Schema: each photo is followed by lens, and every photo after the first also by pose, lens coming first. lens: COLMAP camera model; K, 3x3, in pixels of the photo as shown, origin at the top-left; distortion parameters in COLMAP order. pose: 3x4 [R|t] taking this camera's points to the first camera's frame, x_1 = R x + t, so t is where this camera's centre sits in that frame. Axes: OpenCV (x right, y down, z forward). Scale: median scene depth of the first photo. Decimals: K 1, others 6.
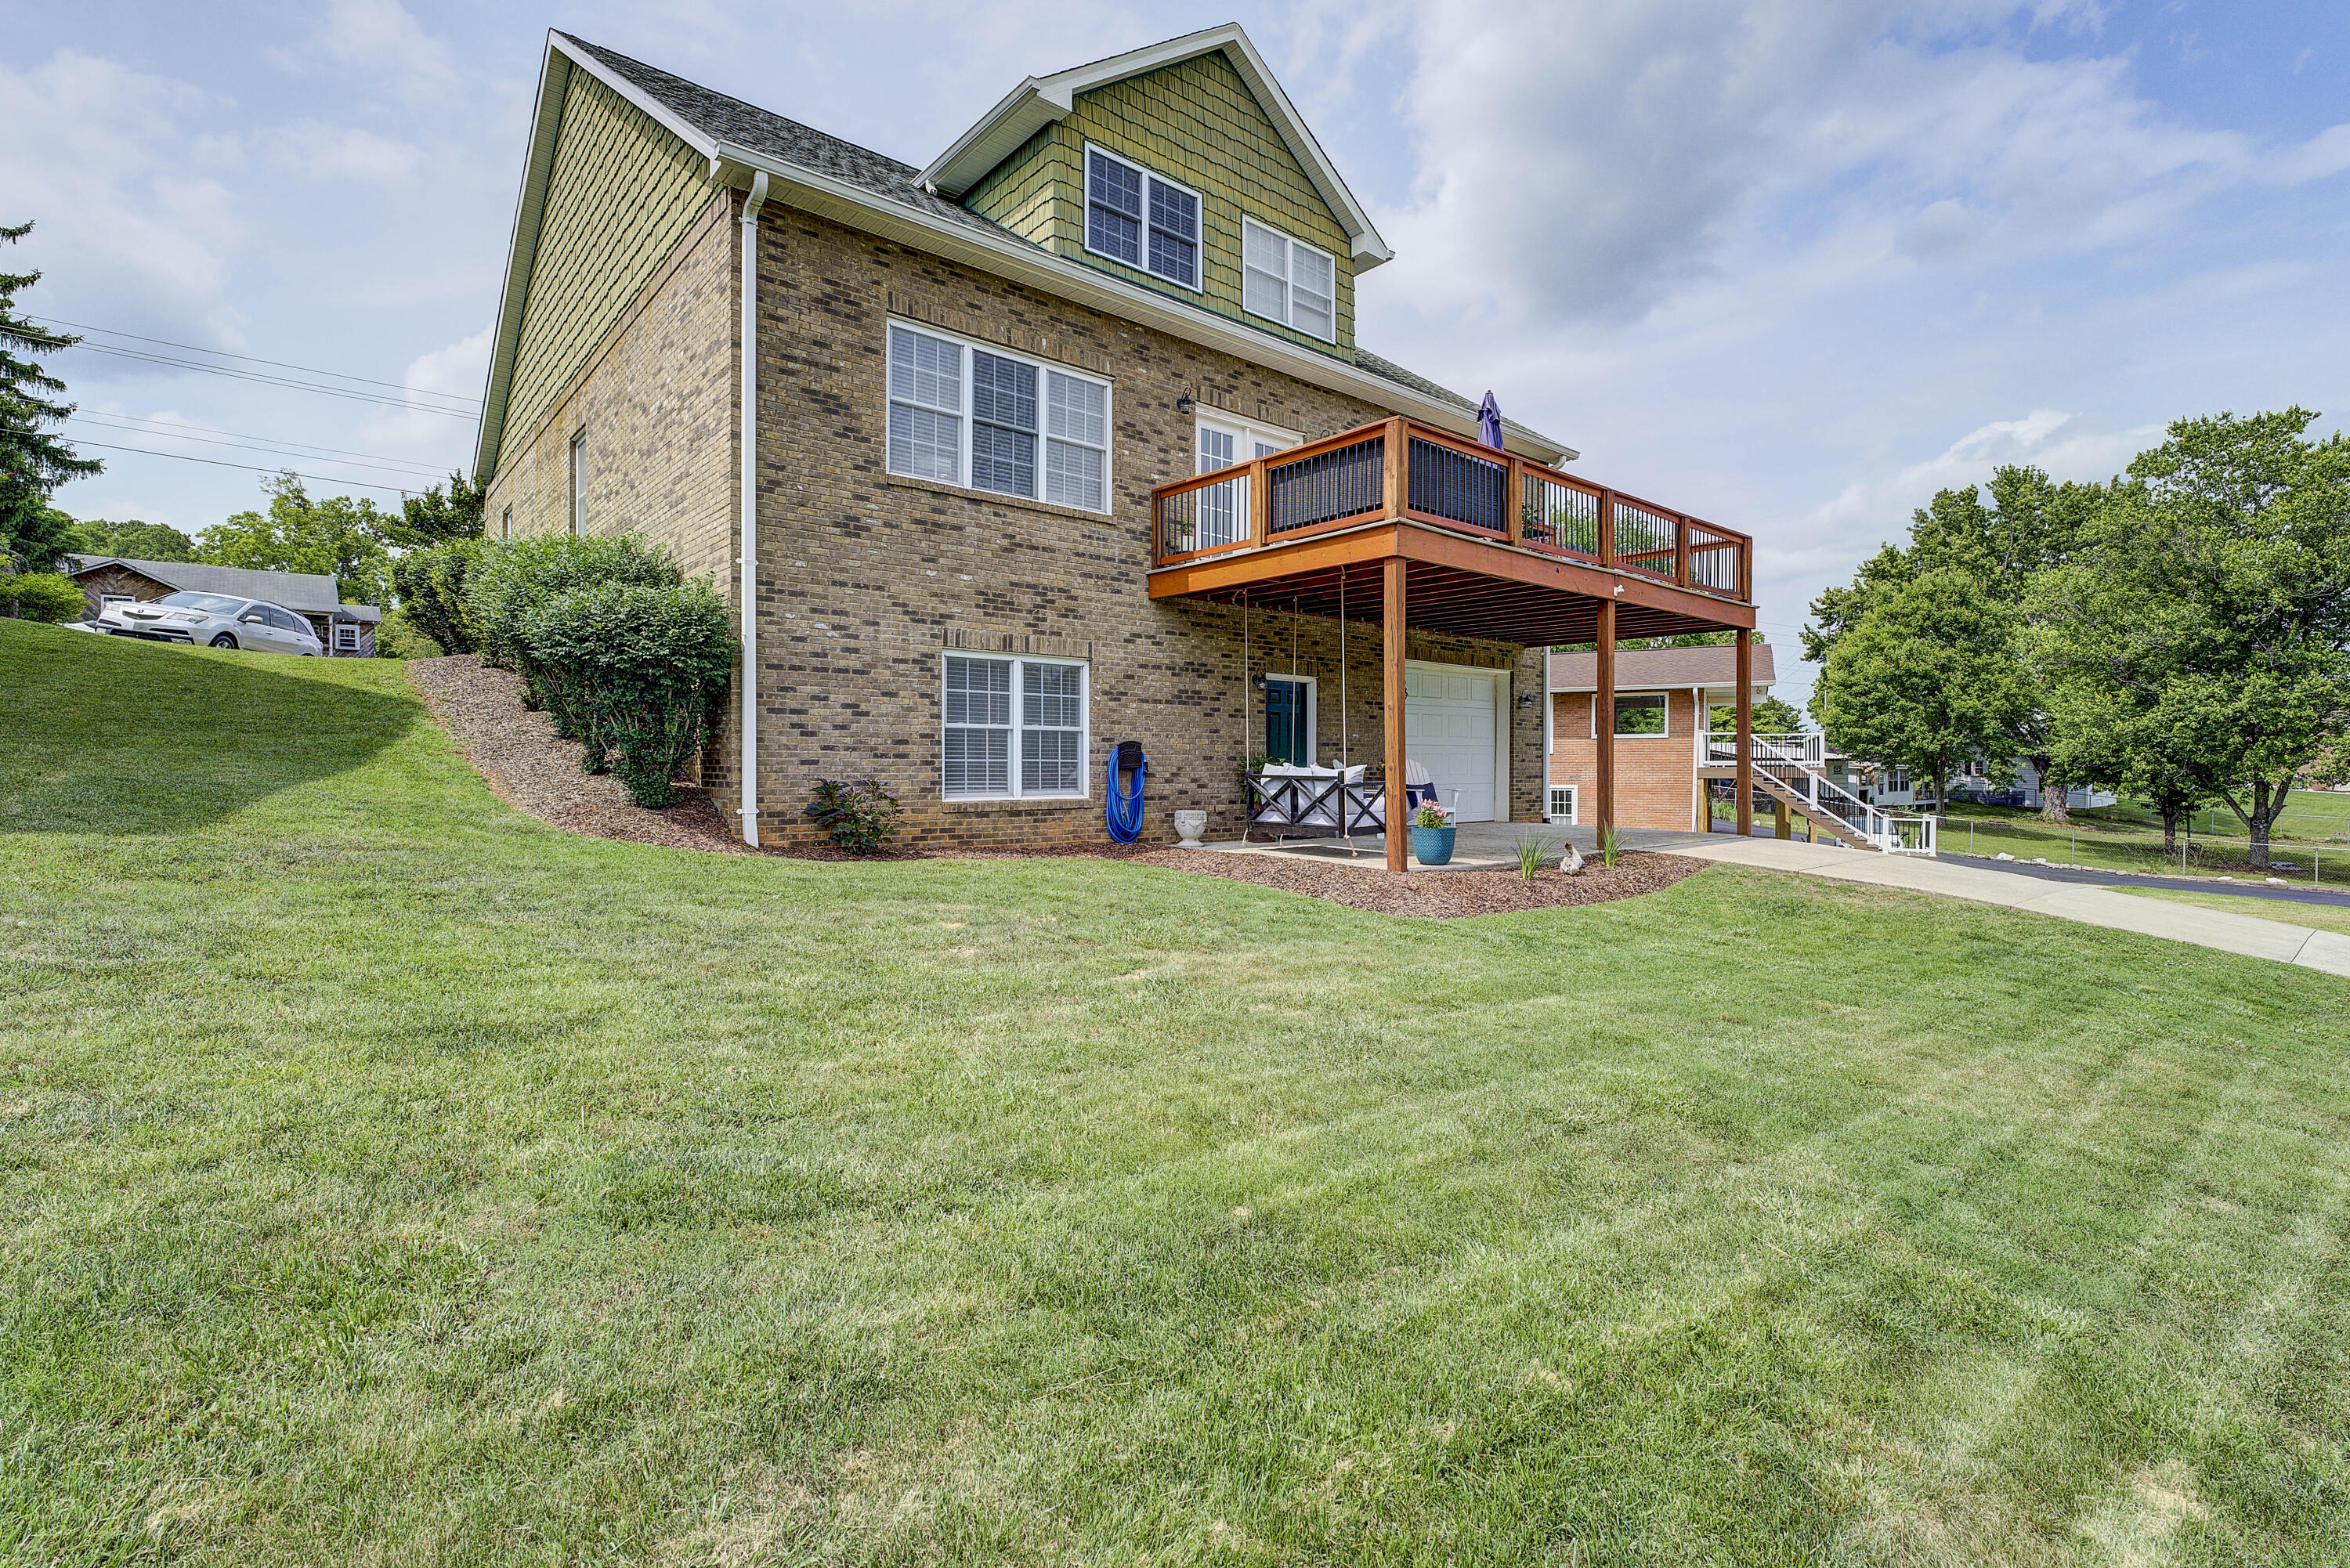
lens RADIAL K [[1070.2, 0, 1195.1], [0, 1070.2, 777.0], [0, 0, 1]] dist [-0.015173, -0.000457]
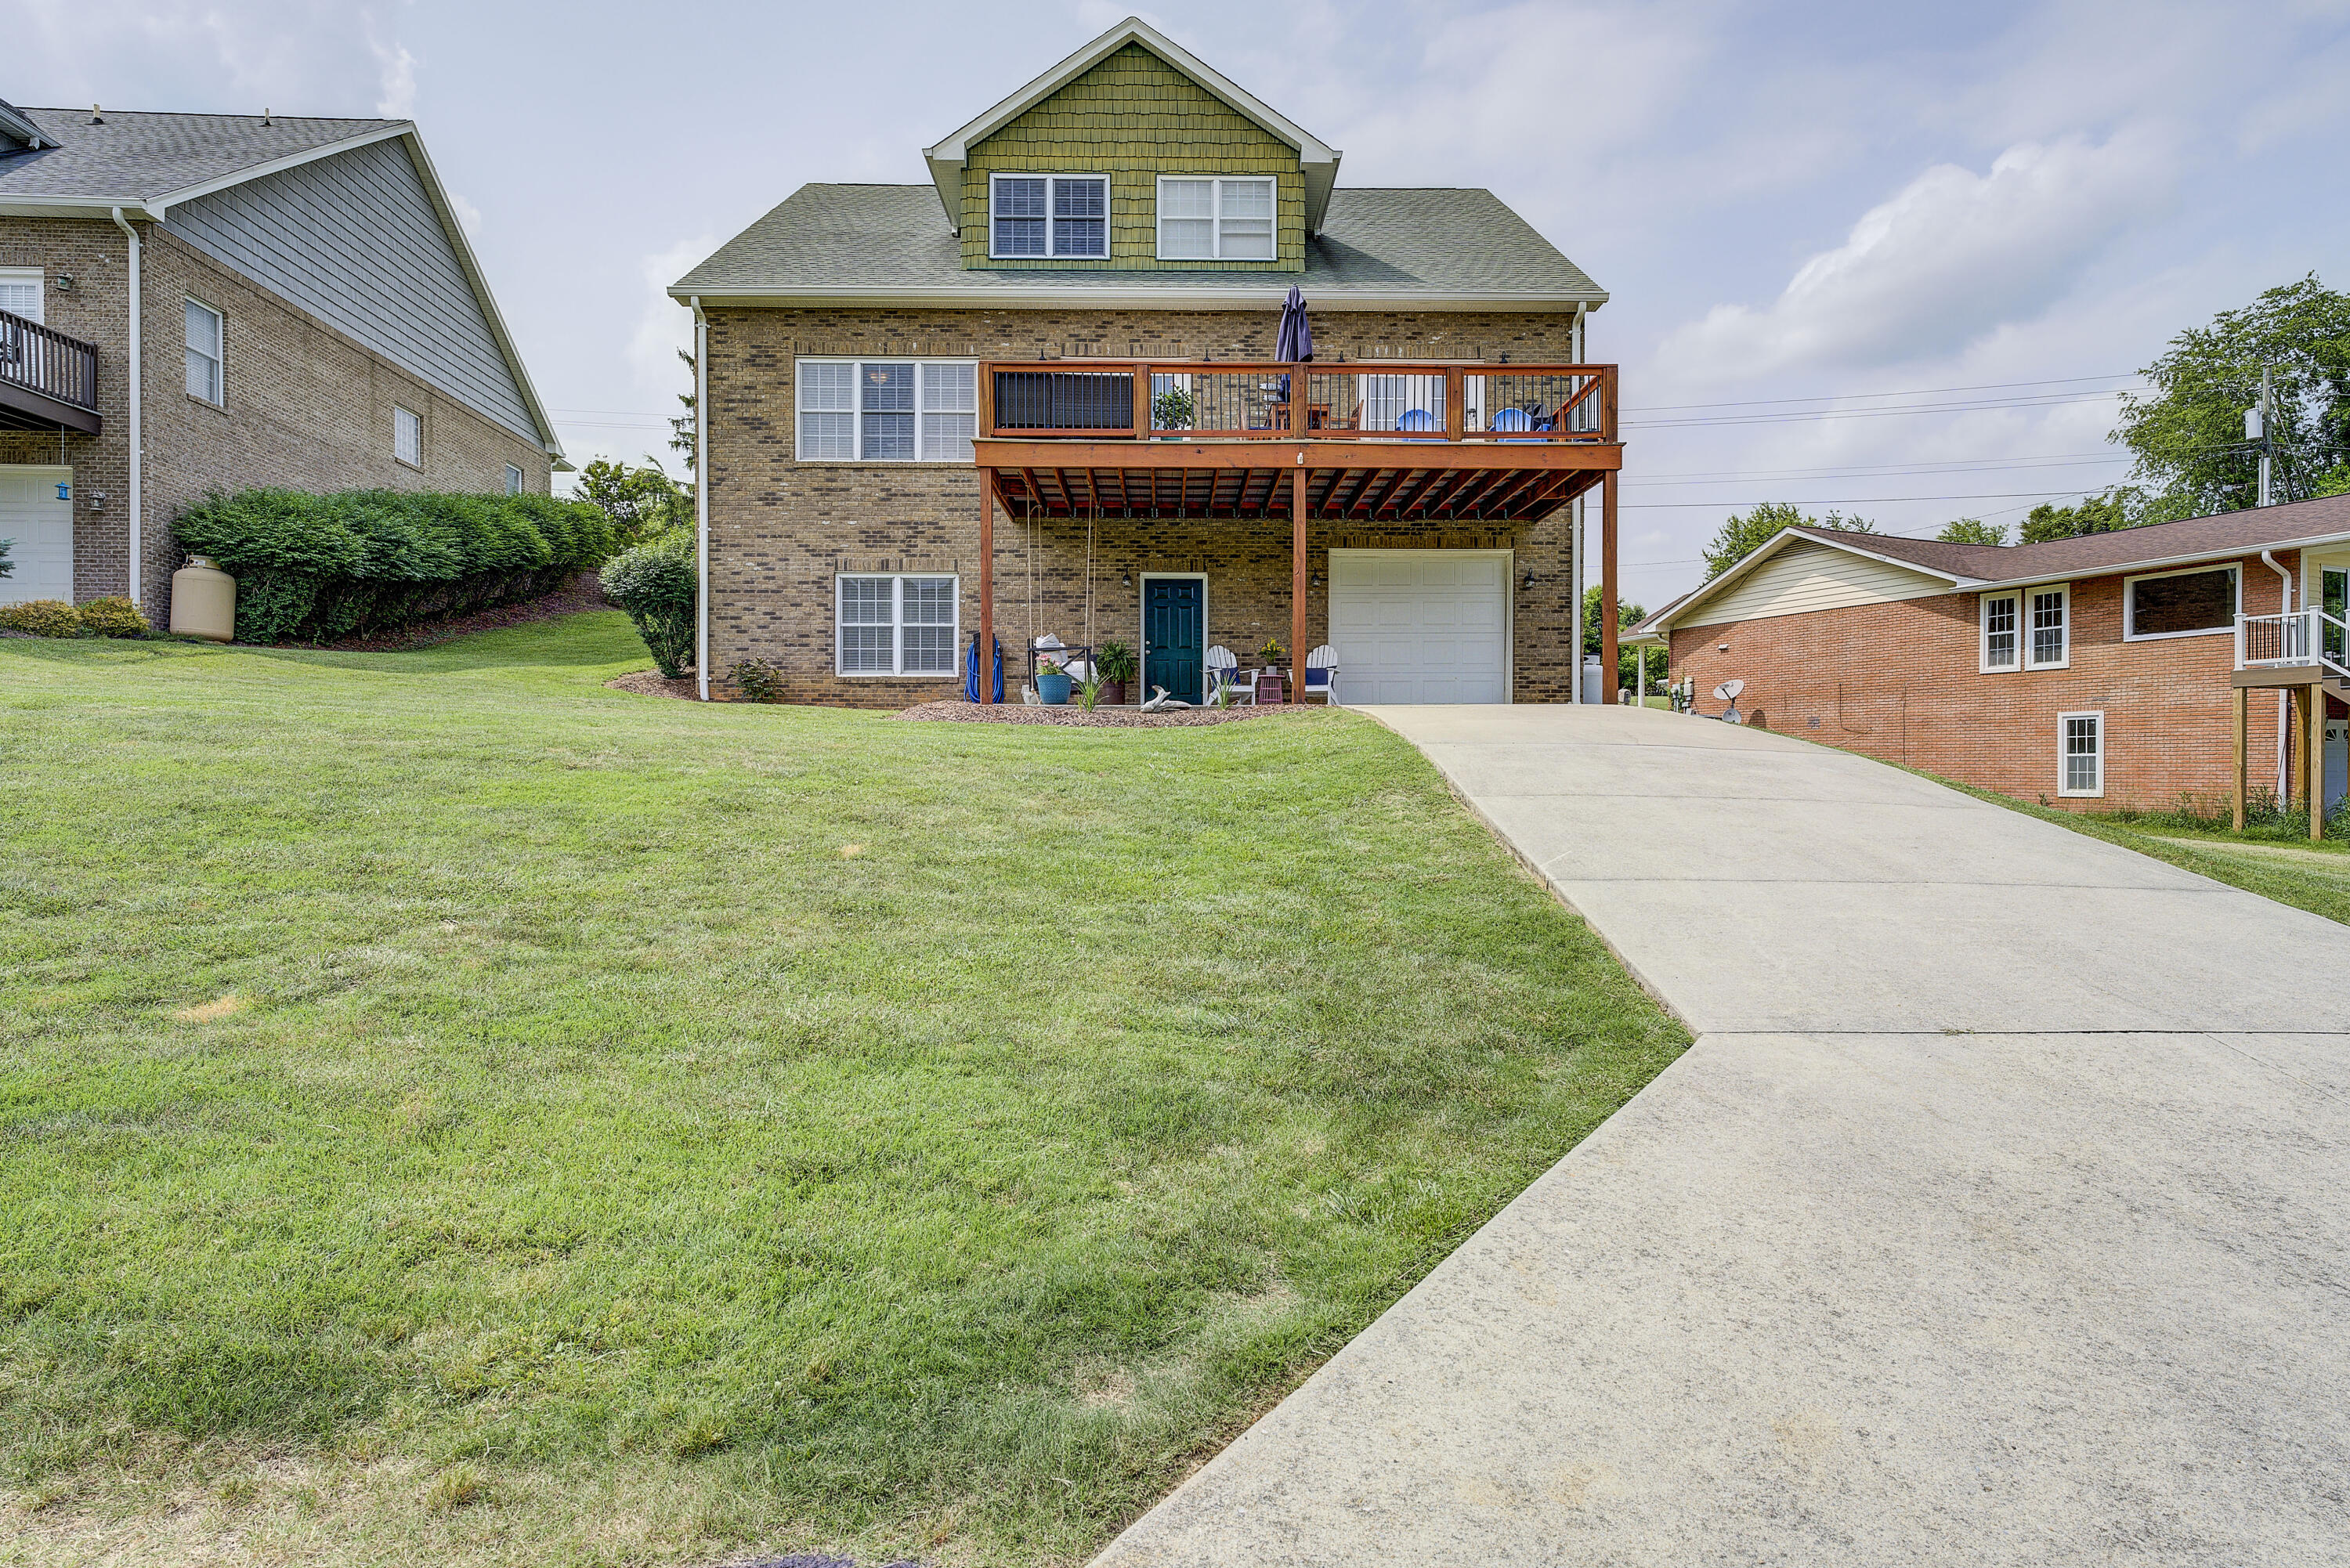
lens RADIAL K [[1264.8, 0, 1165.4], [0, 1264.8, 778.0], [0, 0, 1]] dist [0.003247, -0.003205]
pose [[0.772937, 0.004320, -0.634468, 1.167303], [-0.004707, 0.999988, 0.001075, 0.152106], [0.634465, 0.002155, 0.772949, -0.060619]]
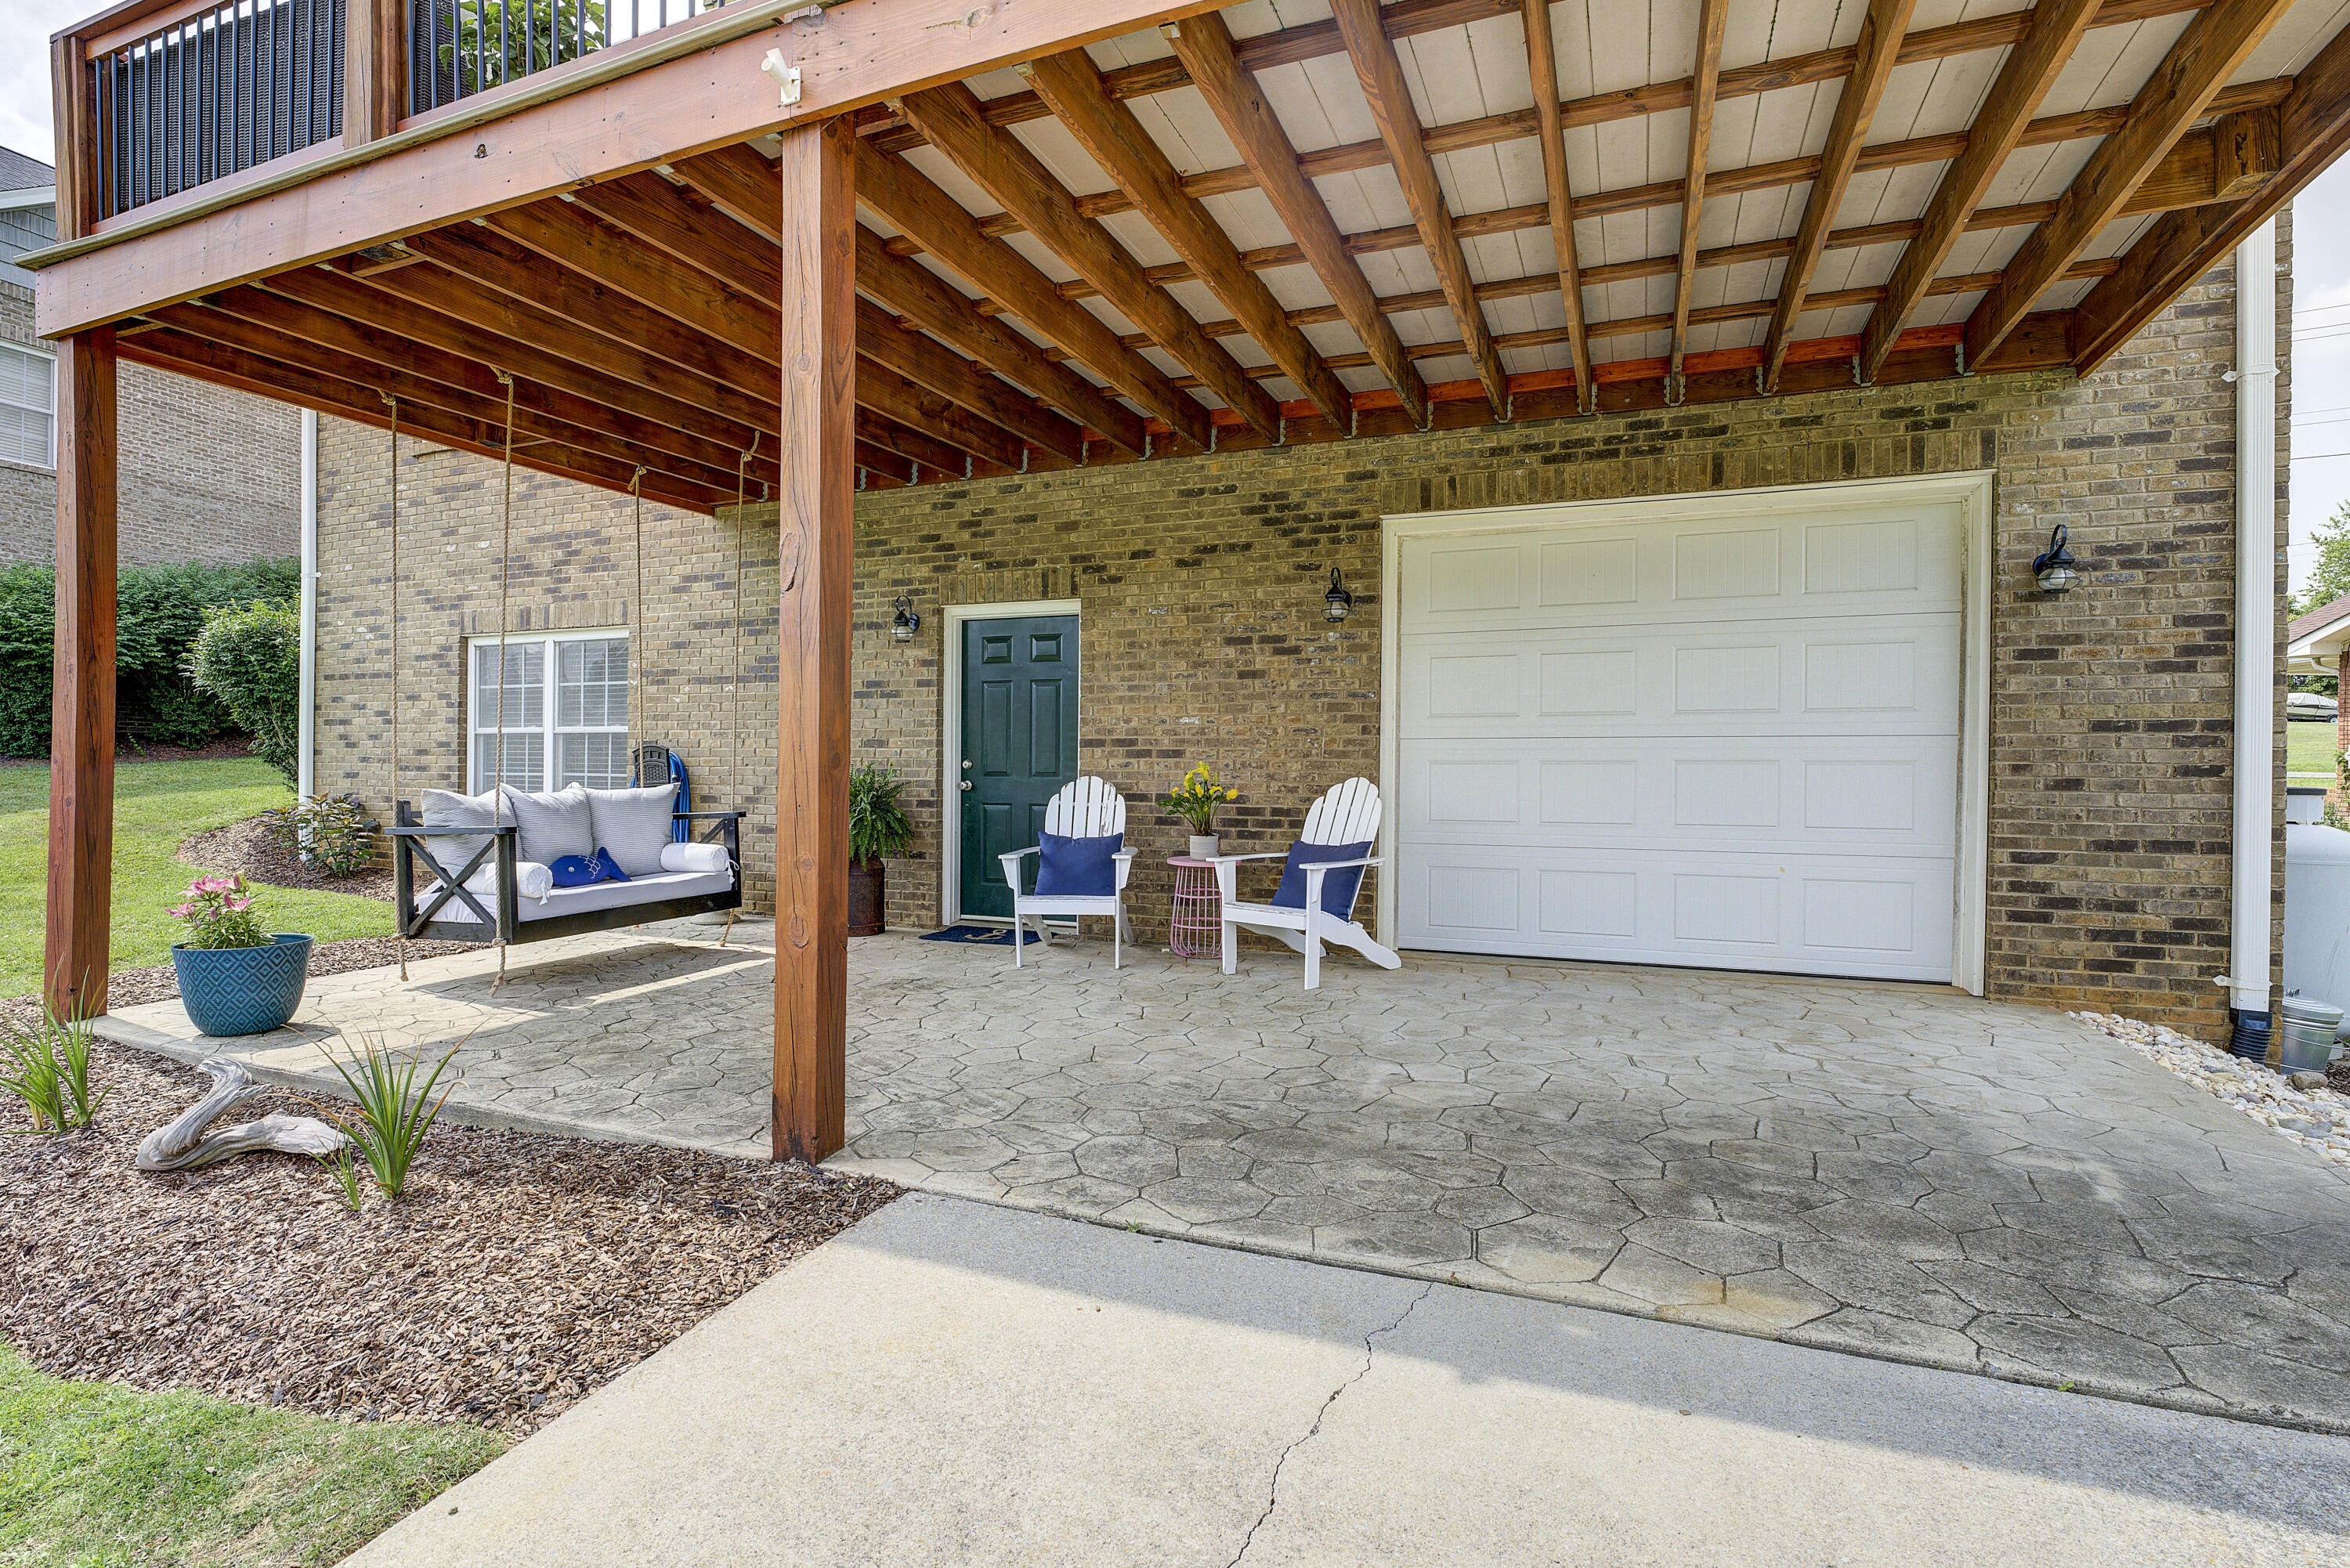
lens RADIAL K [[1070.2, 0, 1108.2], [0, 1070.2, 780.3], [0, 0, 1]] dist [-0.015173, -0.000457]
pose [[0.452778, 0.010269, -0.891564, 0.678678], [-0.017248, 0.999847, 0.002757, -0.020382], [0.891456, 0.014129, 0.452886, 1.017890]]
